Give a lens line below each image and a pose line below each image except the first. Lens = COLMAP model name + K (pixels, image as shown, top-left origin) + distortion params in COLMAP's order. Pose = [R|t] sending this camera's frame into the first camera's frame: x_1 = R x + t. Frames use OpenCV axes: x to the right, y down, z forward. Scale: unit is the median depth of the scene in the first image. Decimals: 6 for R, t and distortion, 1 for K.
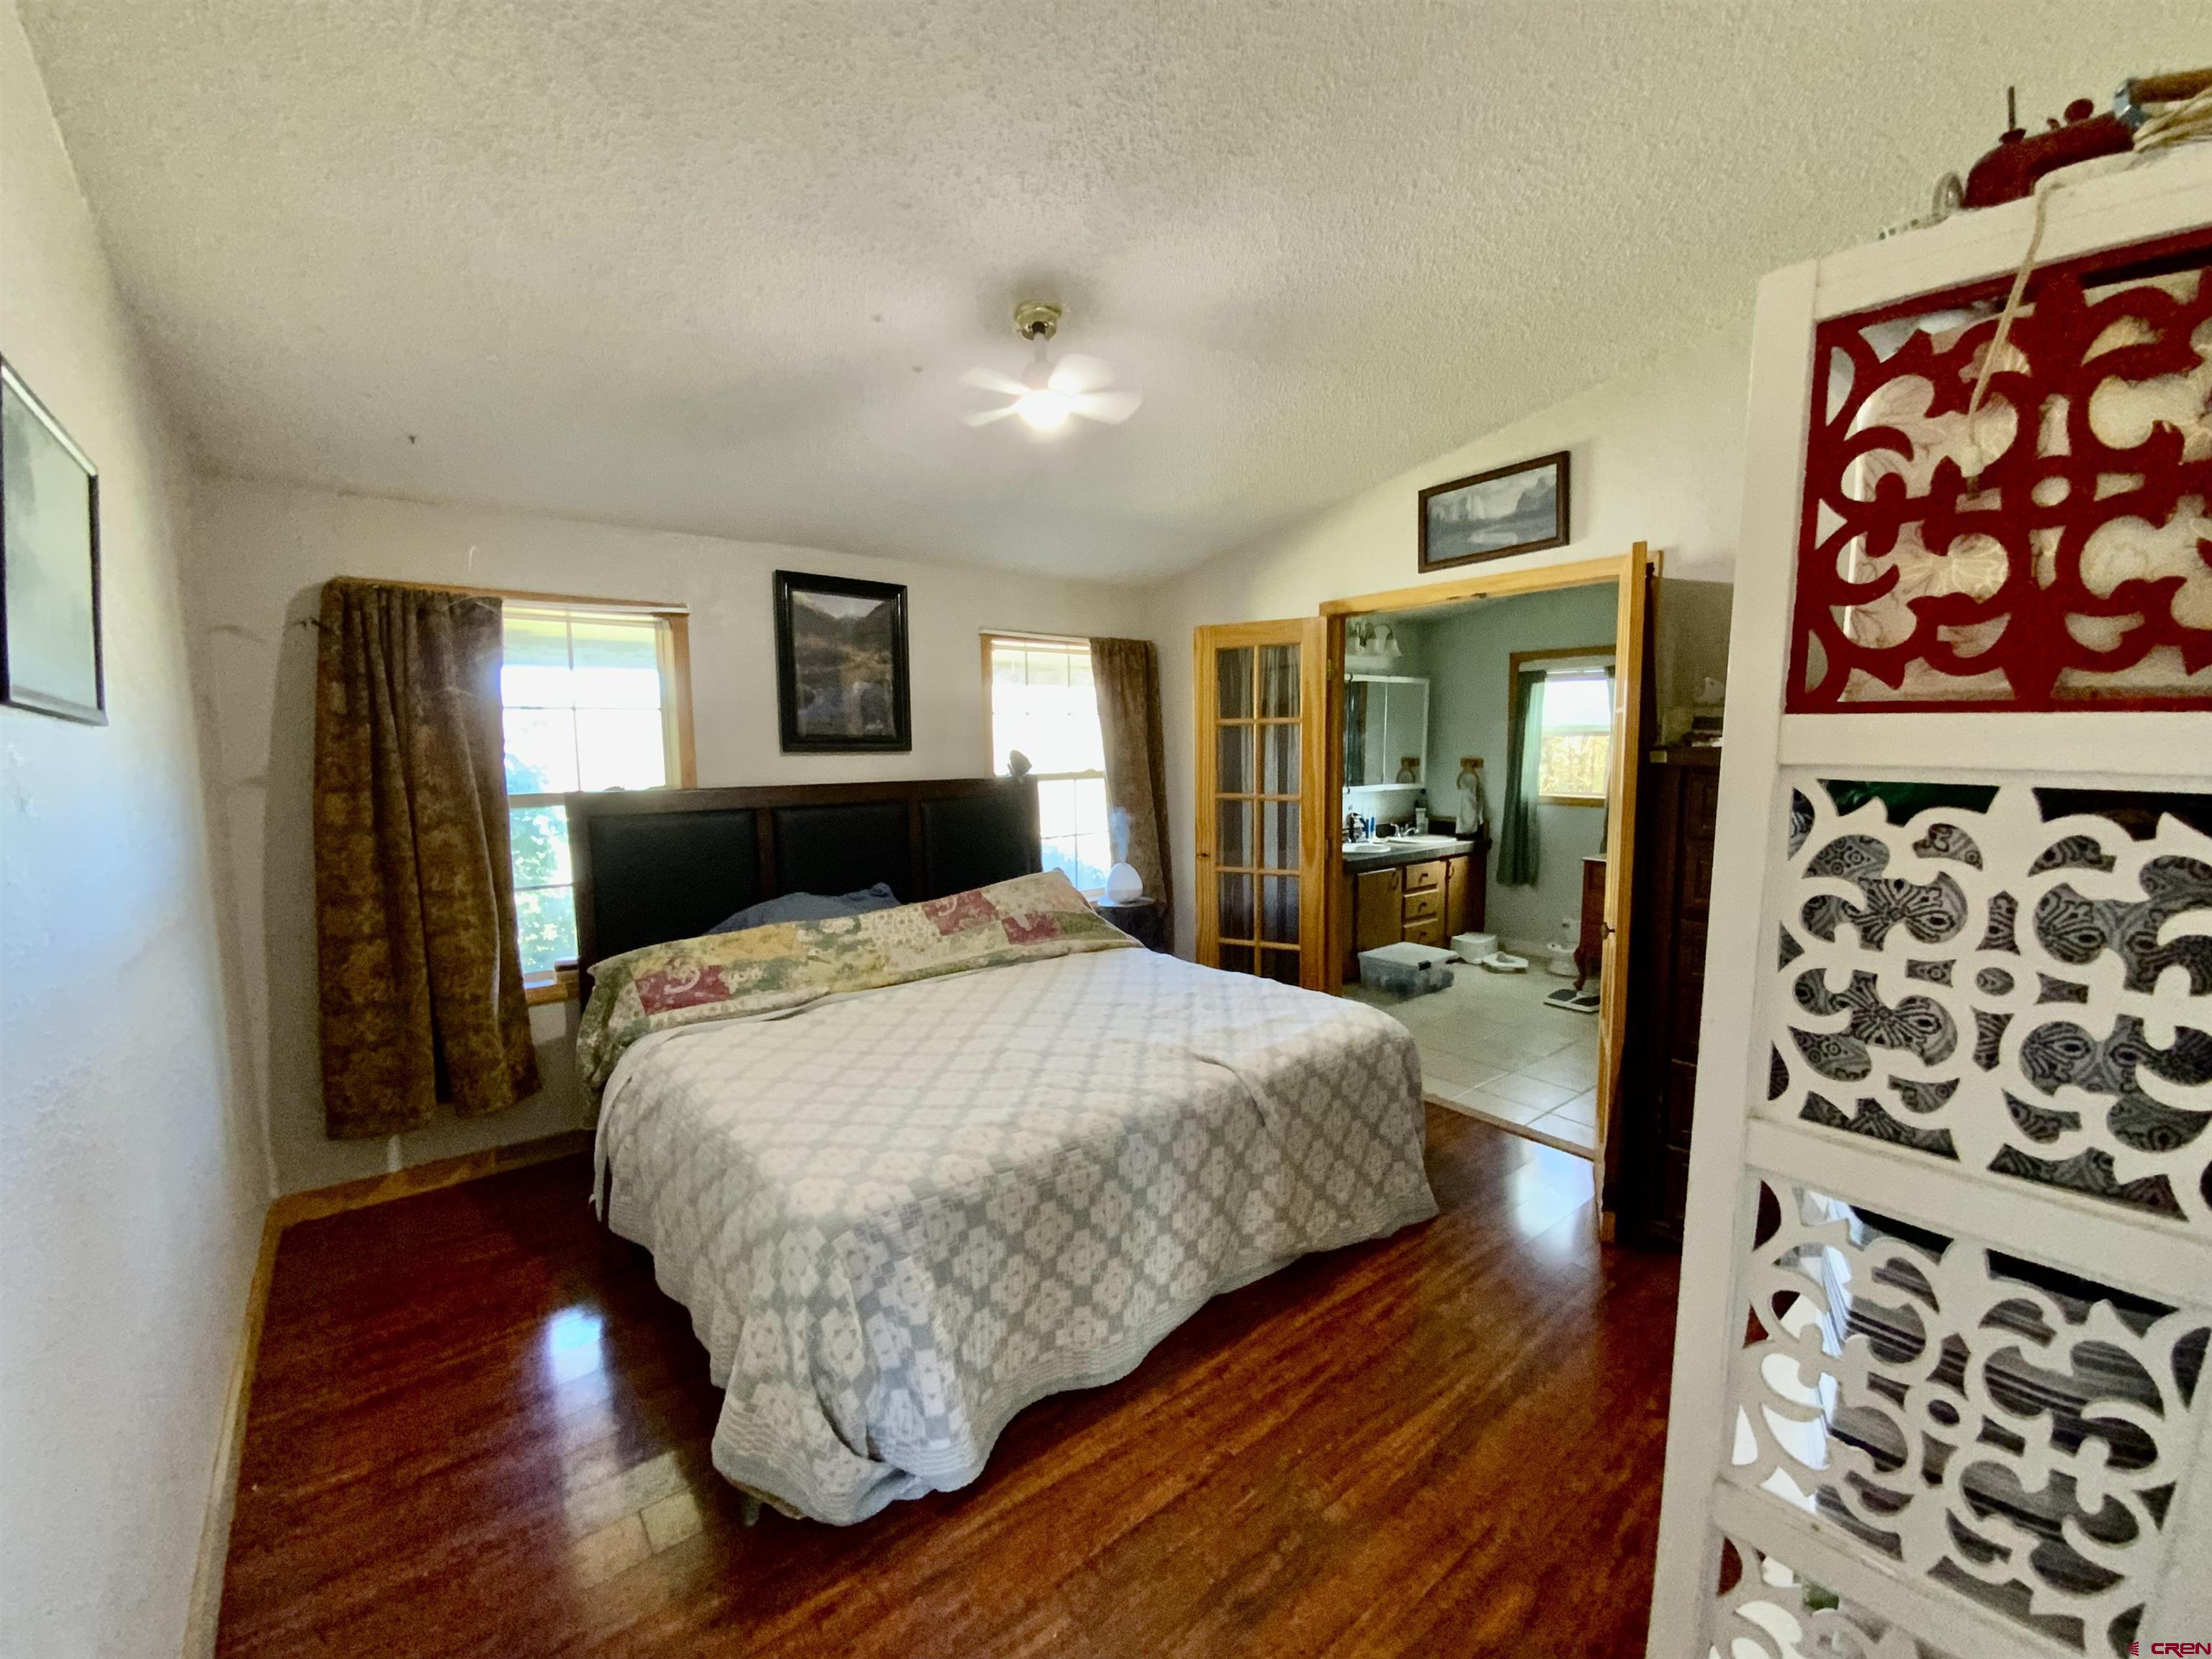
lens RADIAL K [[908.5, 0, 1106.0], [0, 908.5, 839.1], [0, 0, 1]] dist [0.004797, 0.000915]
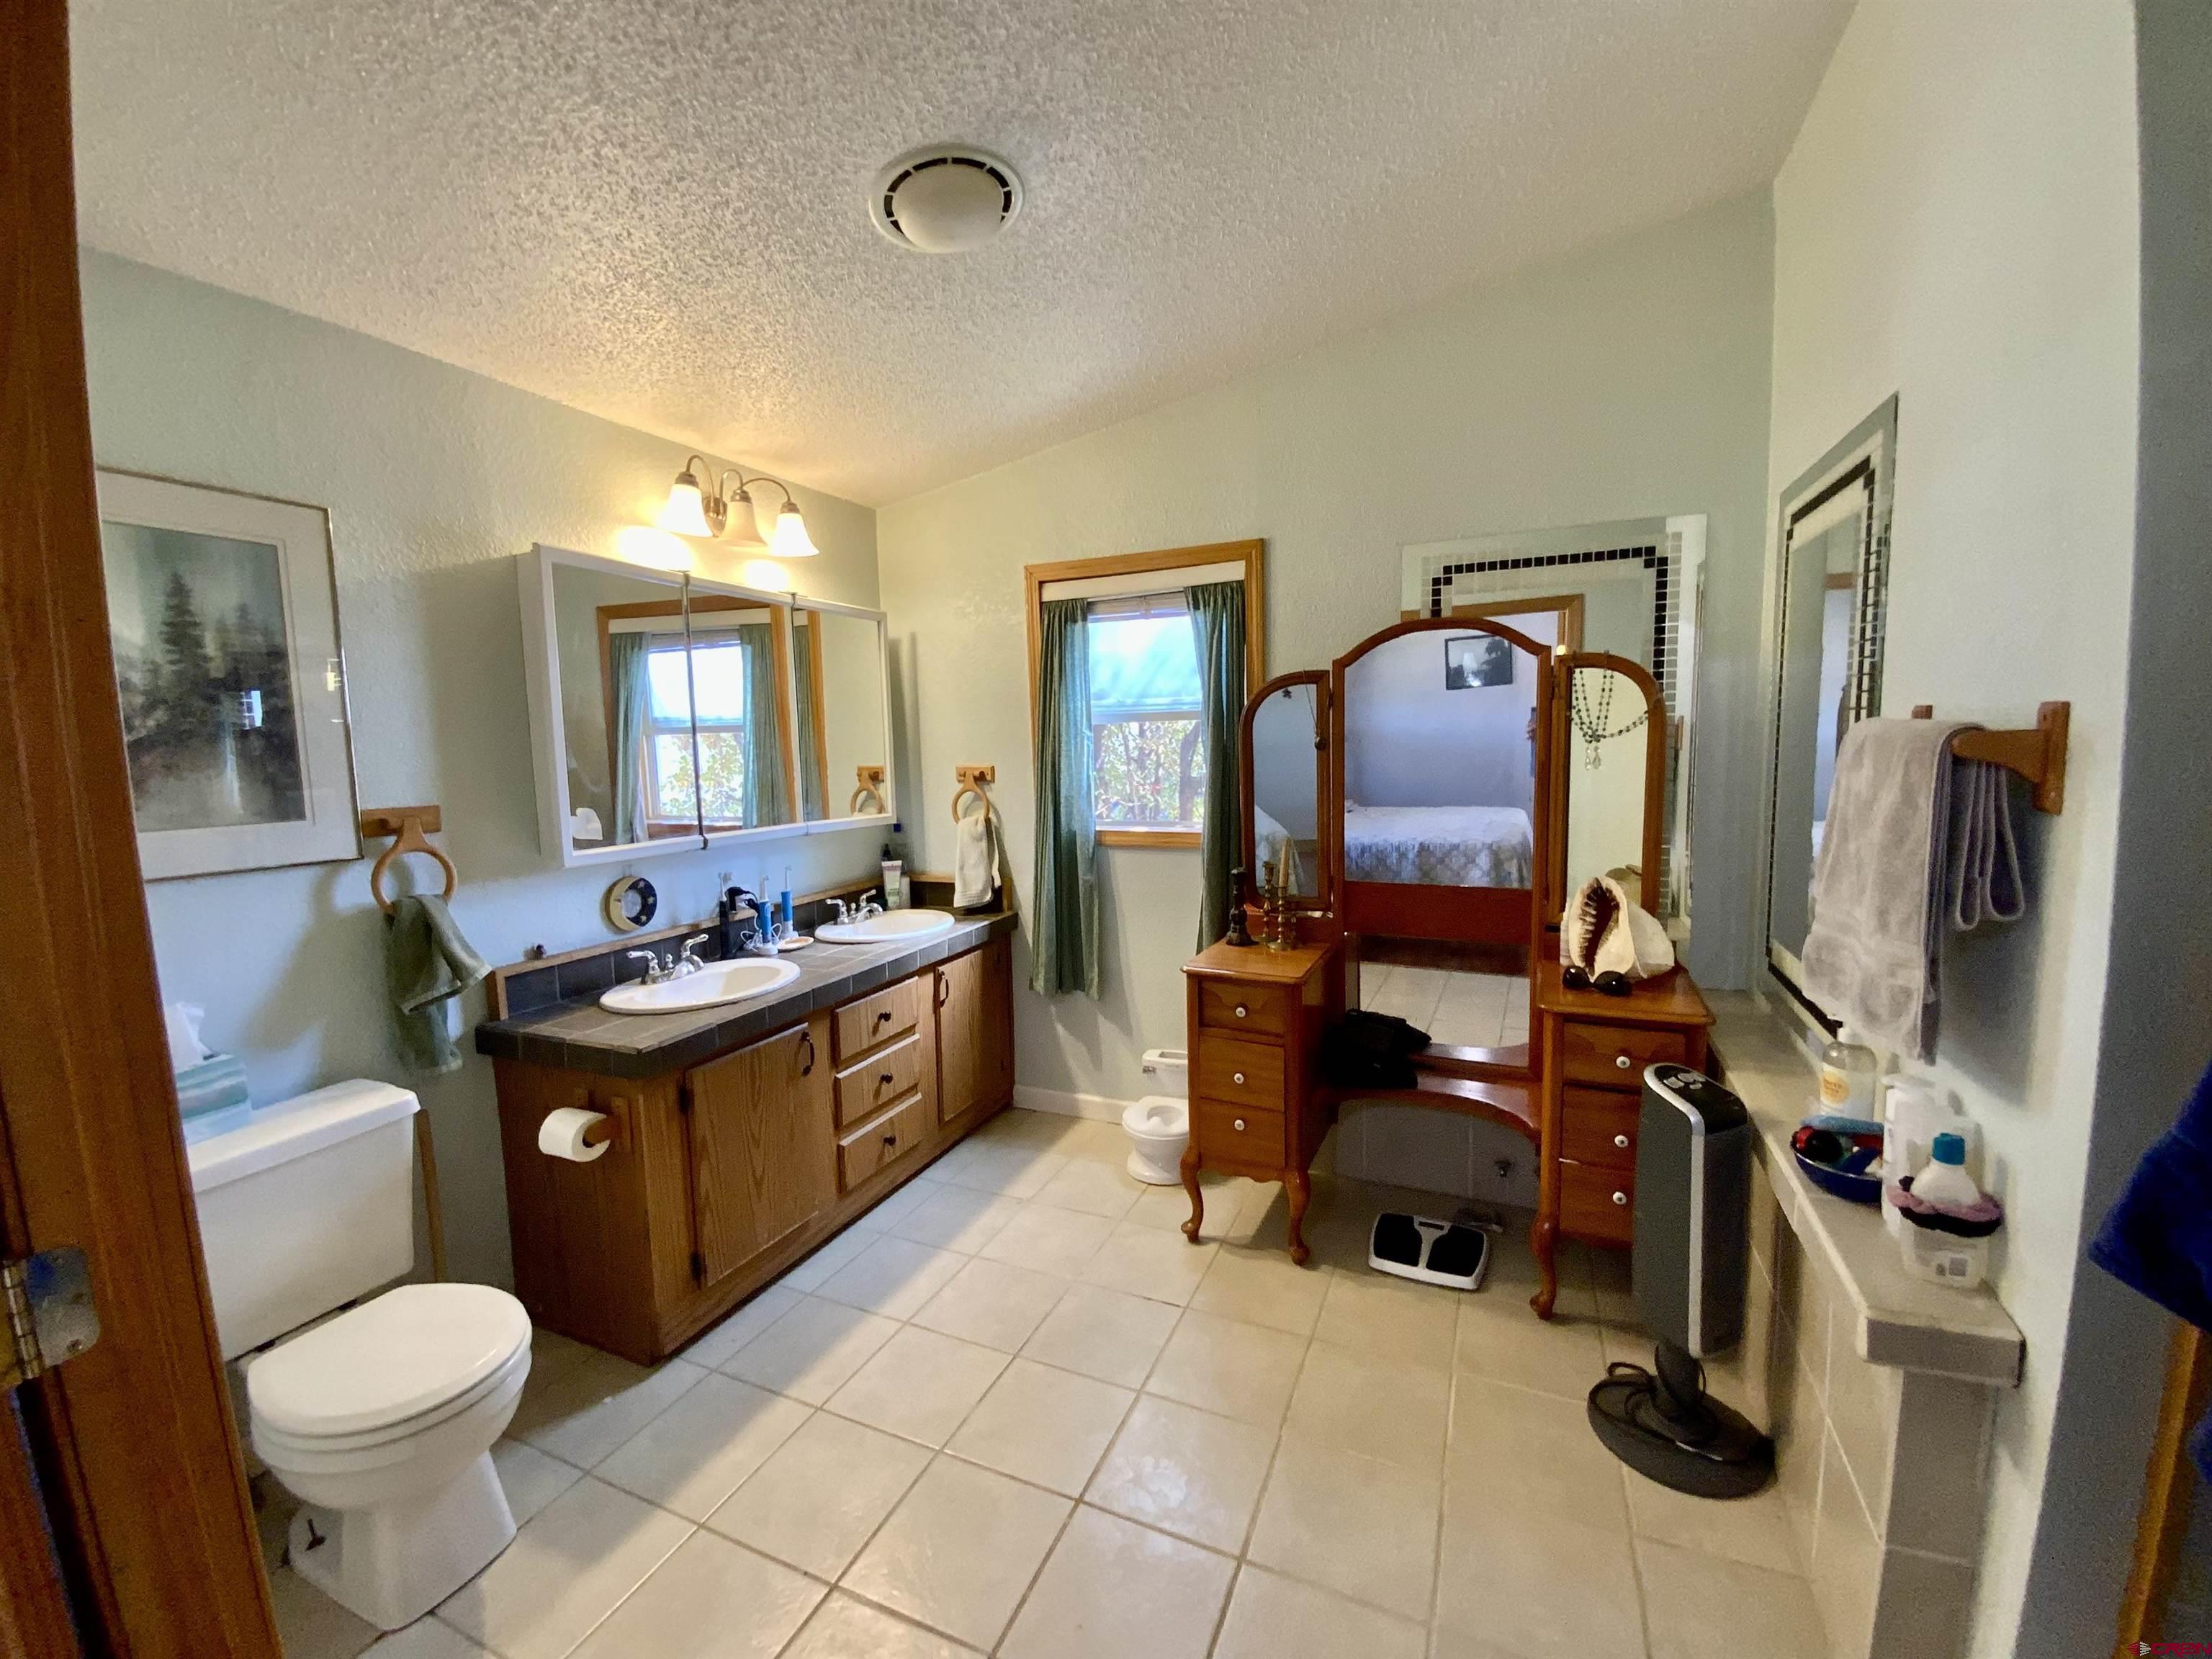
lens RADIAL K [[908.5, 0, 1105.0], [0, 908.5, 827.9], [0, 0, 1]] dist [0.004797, 0.000915]
pose [[0.897911, -0.058757, 0.436237, 0.243477], [0.065863, 0.997828, -0.001168, -0.047507], [-0.435221, 0.029781, 0.899831, 0.503796]]
